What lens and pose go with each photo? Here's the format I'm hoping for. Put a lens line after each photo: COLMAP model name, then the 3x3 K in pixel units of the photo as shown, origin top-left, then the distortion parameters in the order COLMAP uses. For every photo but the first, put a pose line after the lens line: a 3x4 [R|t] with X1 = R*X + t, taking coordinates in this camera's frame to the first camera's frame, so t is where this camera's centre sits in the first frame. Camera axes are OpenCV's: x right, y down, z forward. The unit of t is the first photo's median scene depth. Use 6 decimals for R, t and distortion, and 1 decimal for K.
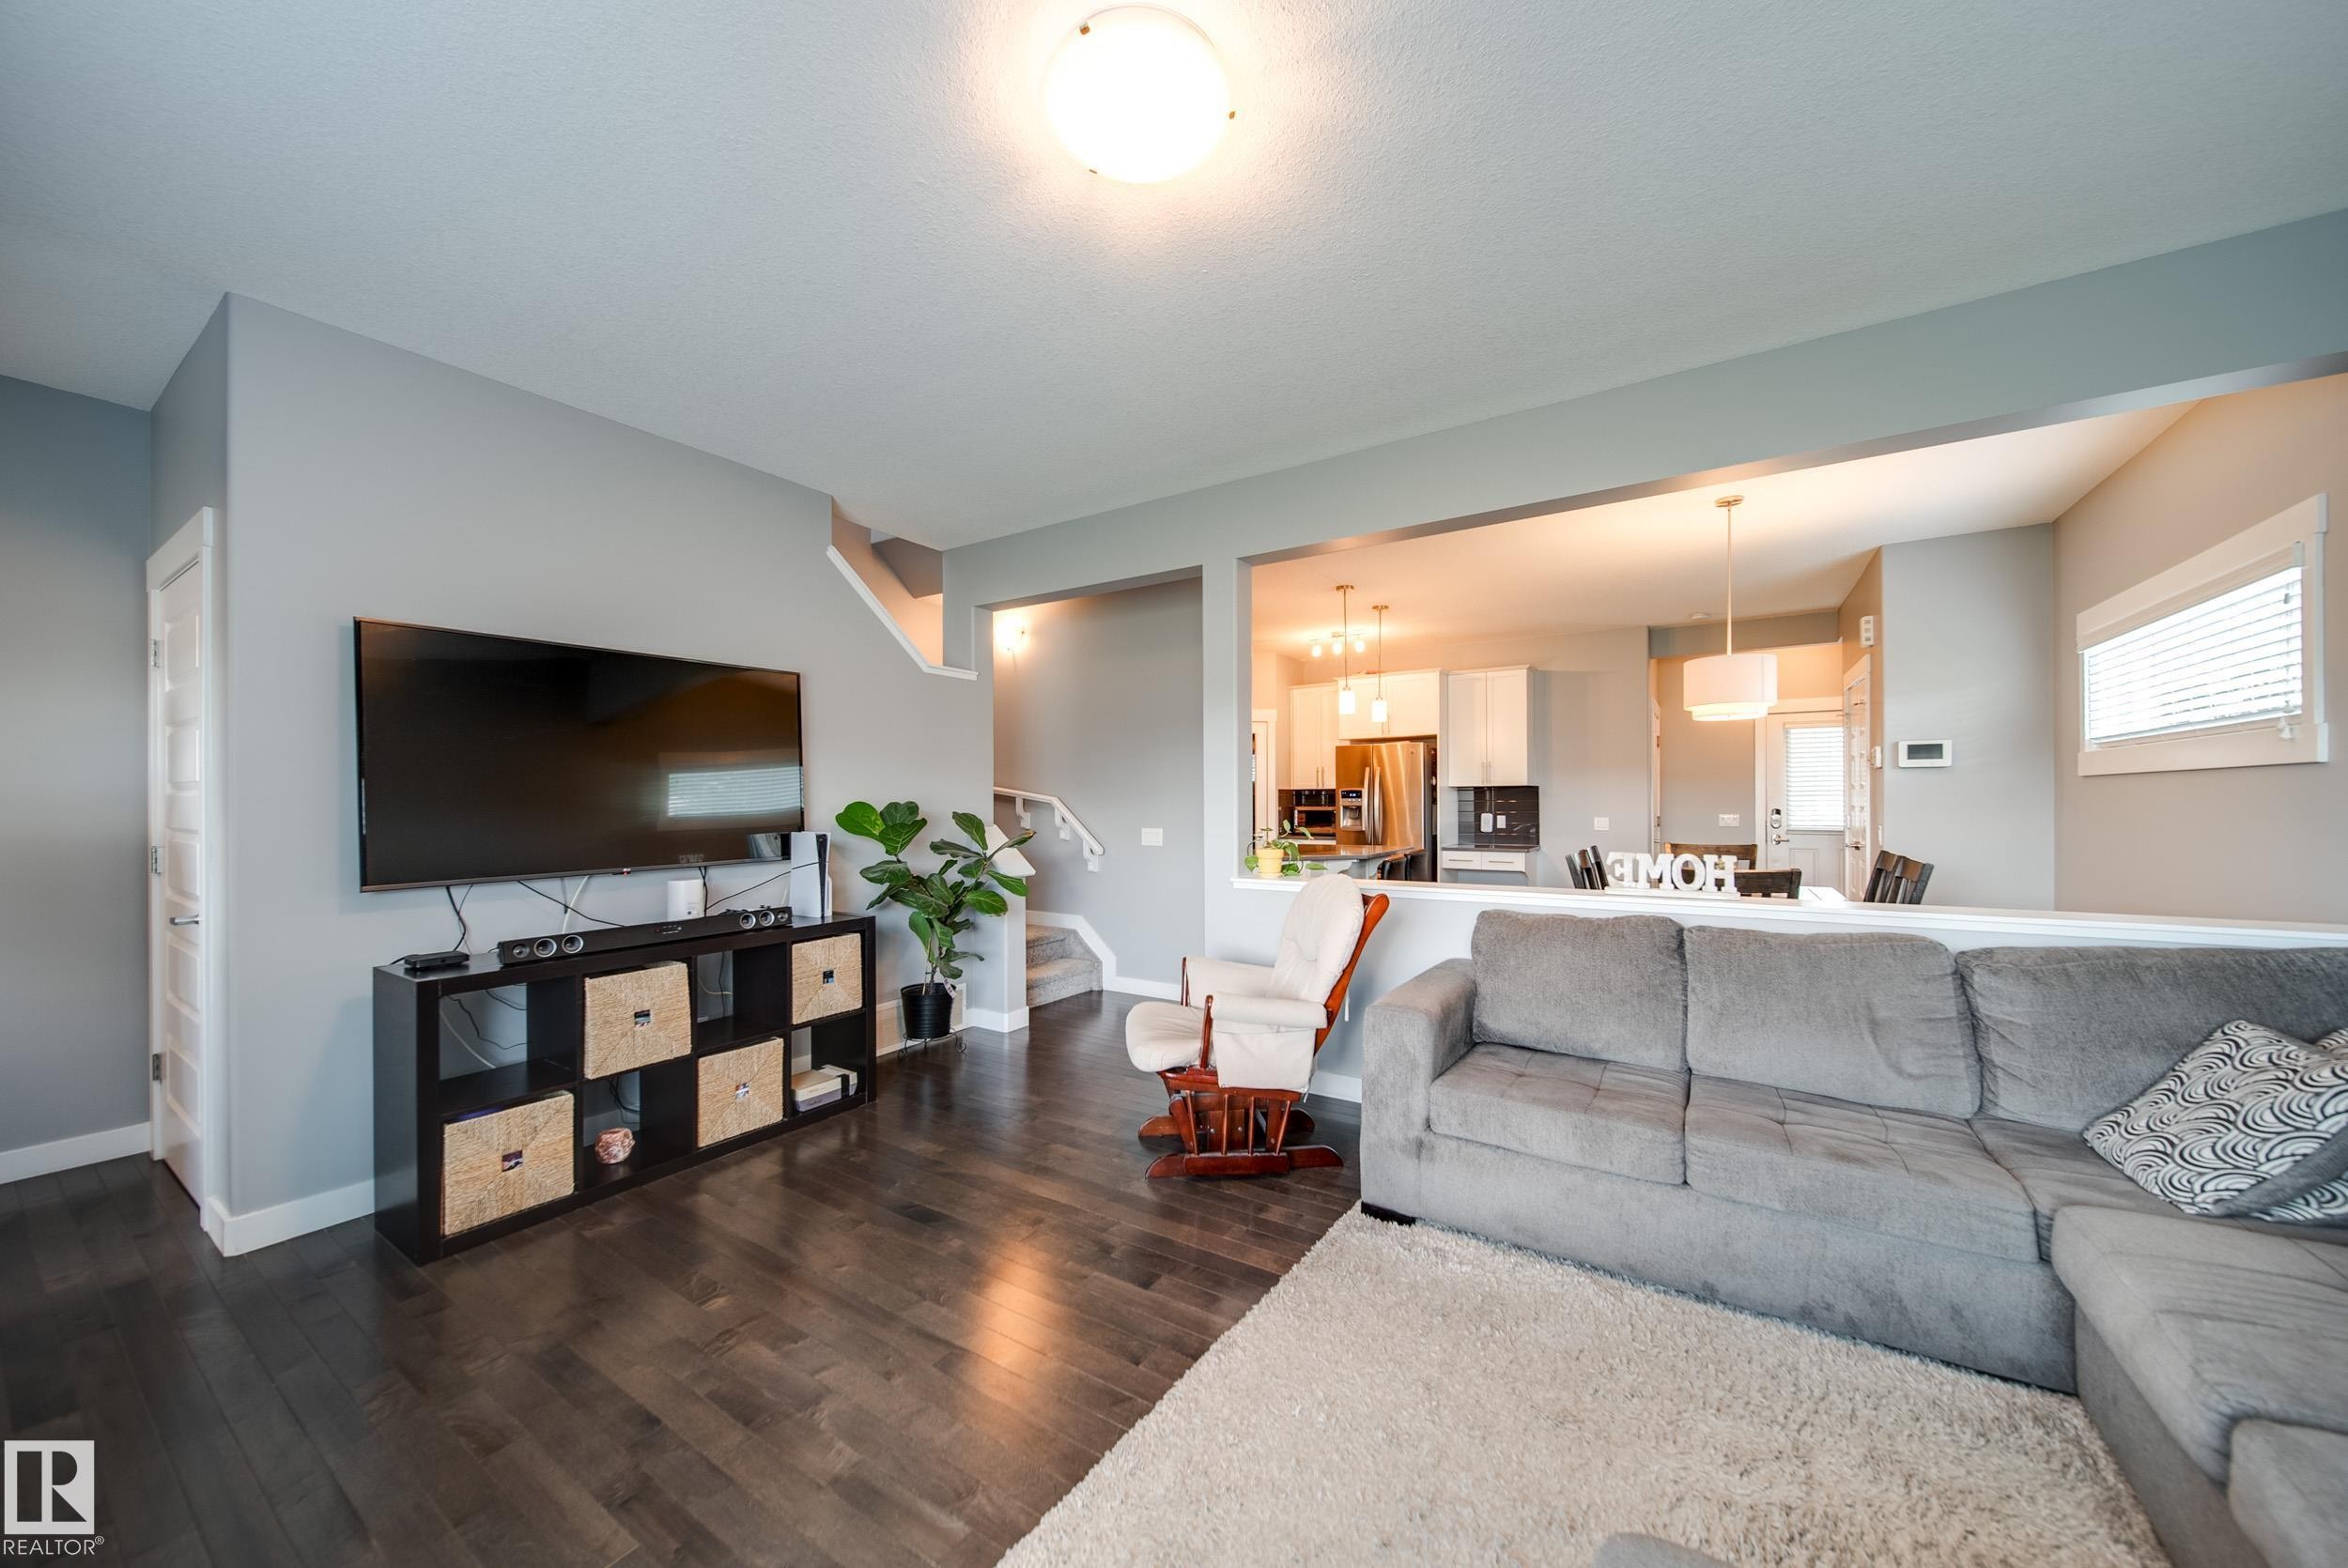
lens RADIAL K [[835.8, 0, 1176.1], [0, 835.8, 802.1], [0, 0, 1]] dist [0.002088, 0.000121]
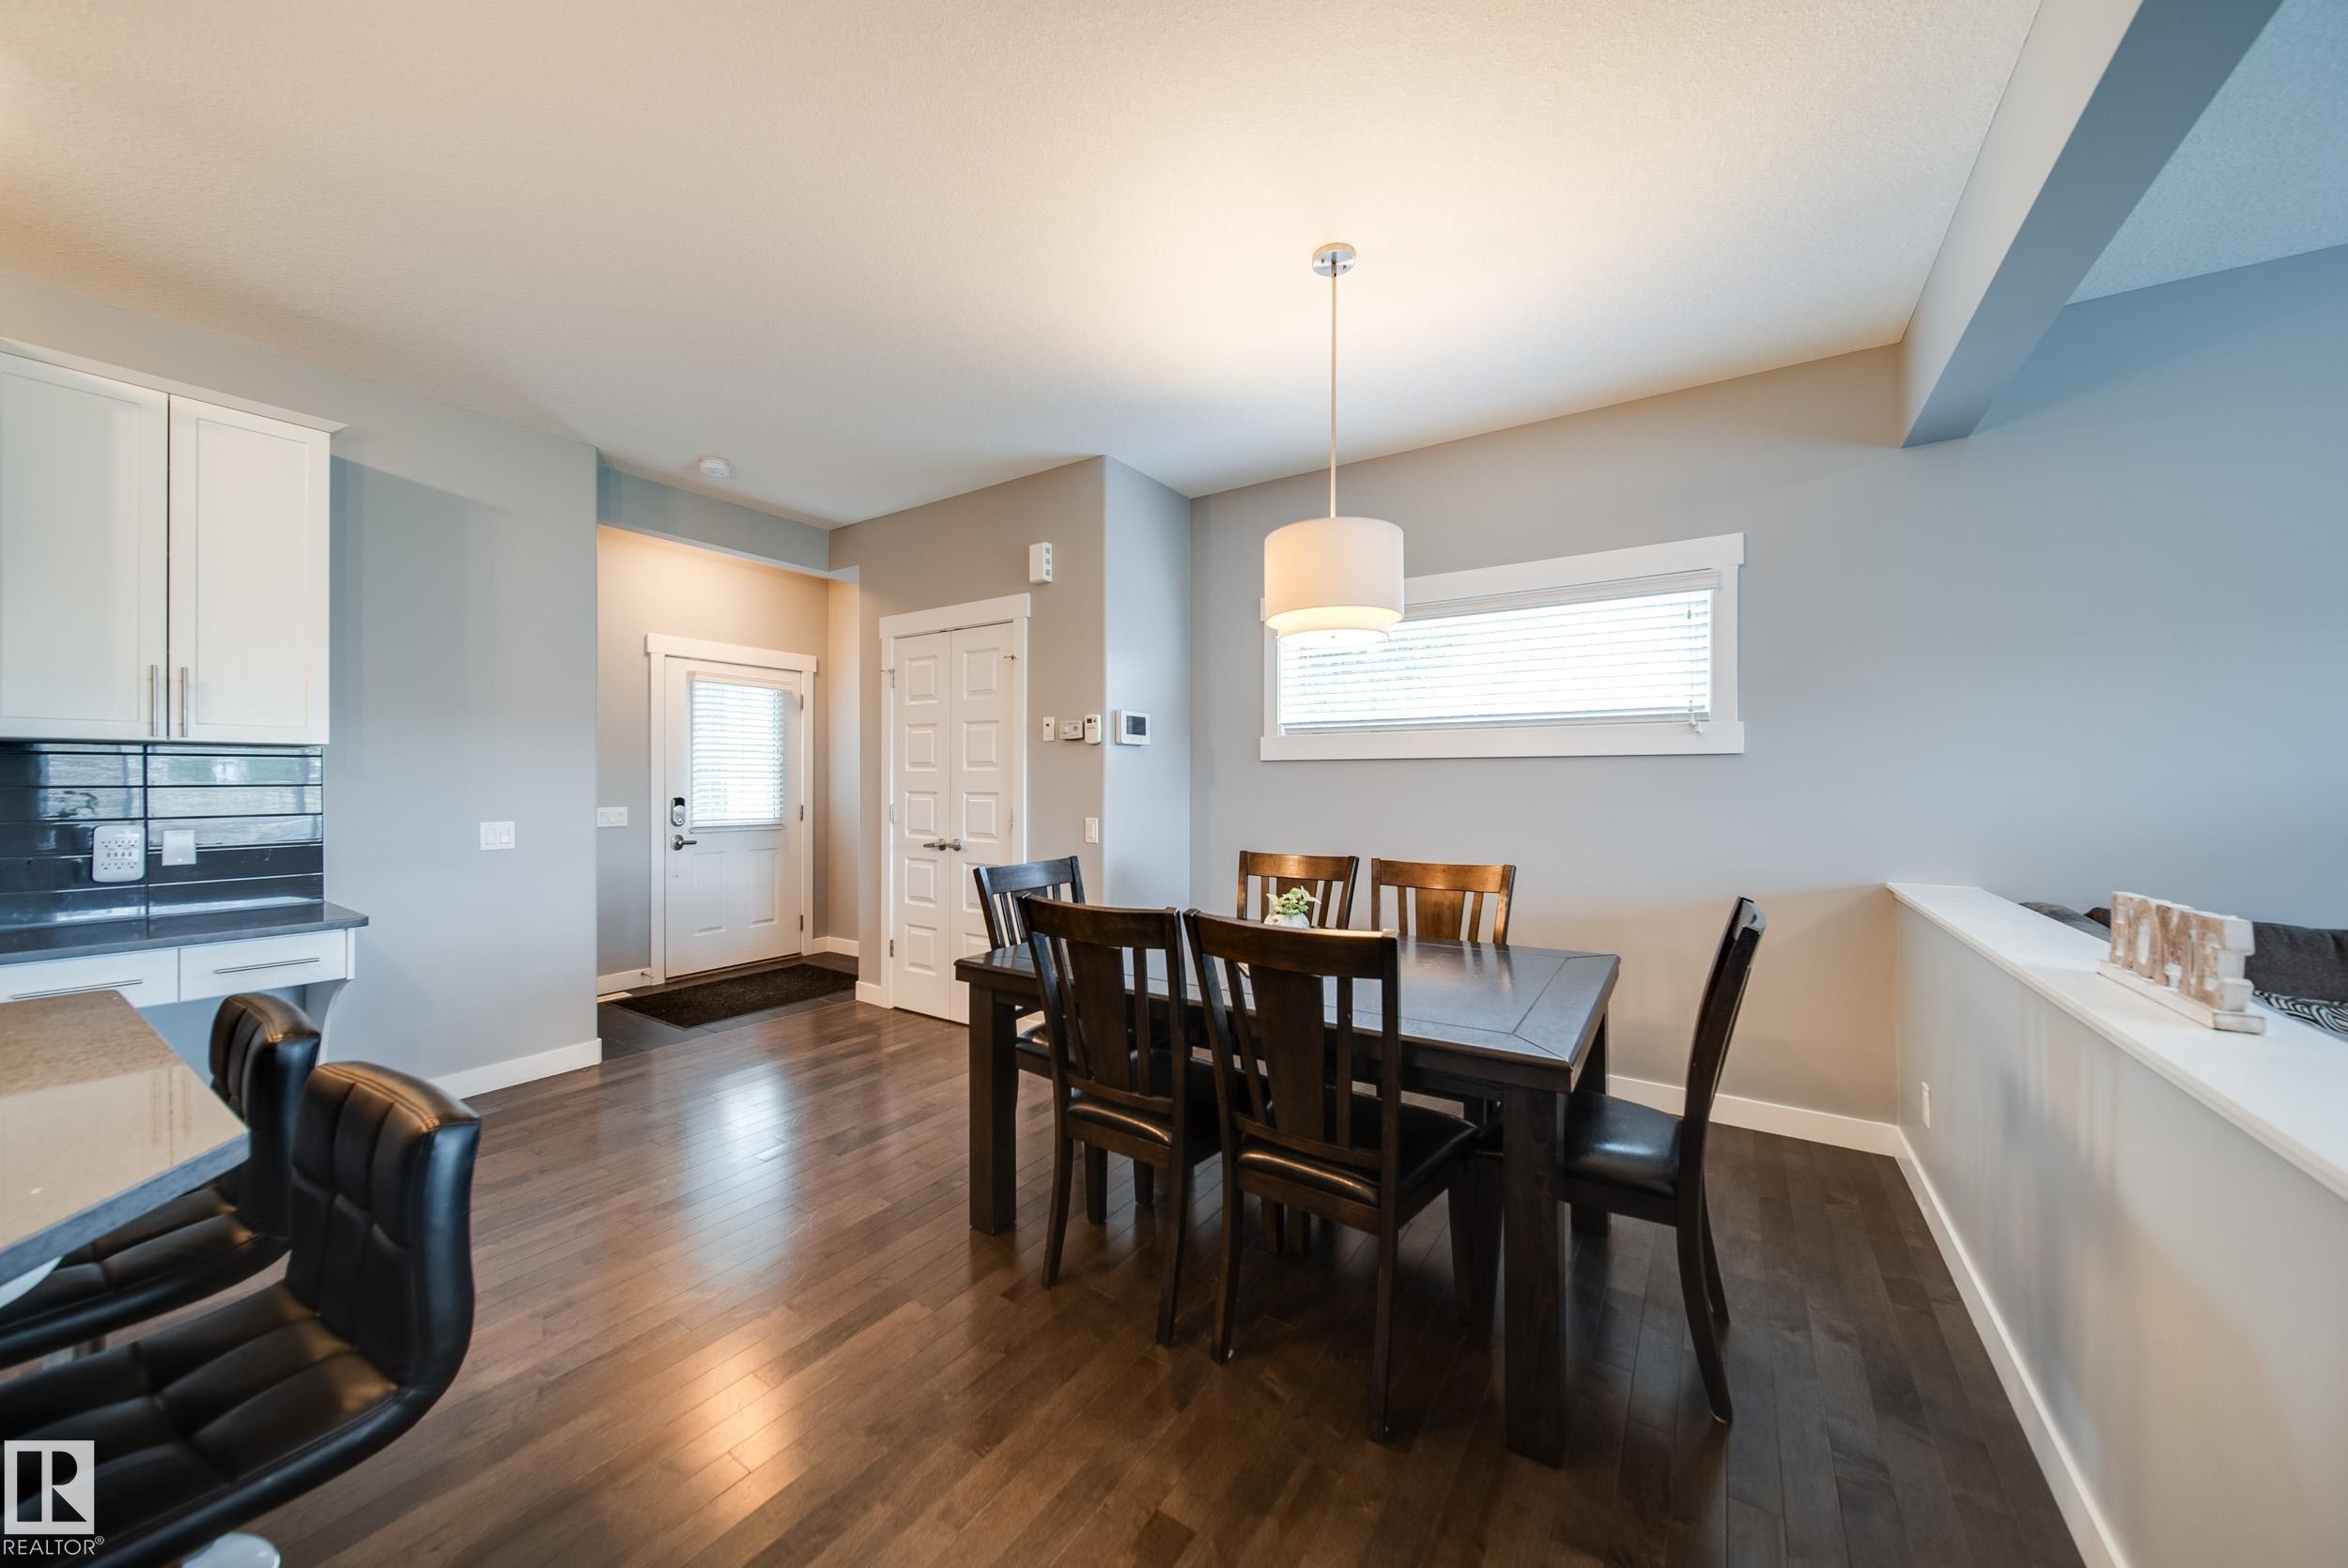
lens RADIAL K [[835.8, 0, 1185.5], [0, 835.8, 787.4], [0, 0, 1]] dist [0.002088, 0.000121]
pose [[0.009908, -0.001457, 0.999950, 0.072815], [0.001668, 0.999998, 0.001441, -0.000381], [-0.999950, 0.001653, 0.009910, 0.954981]]
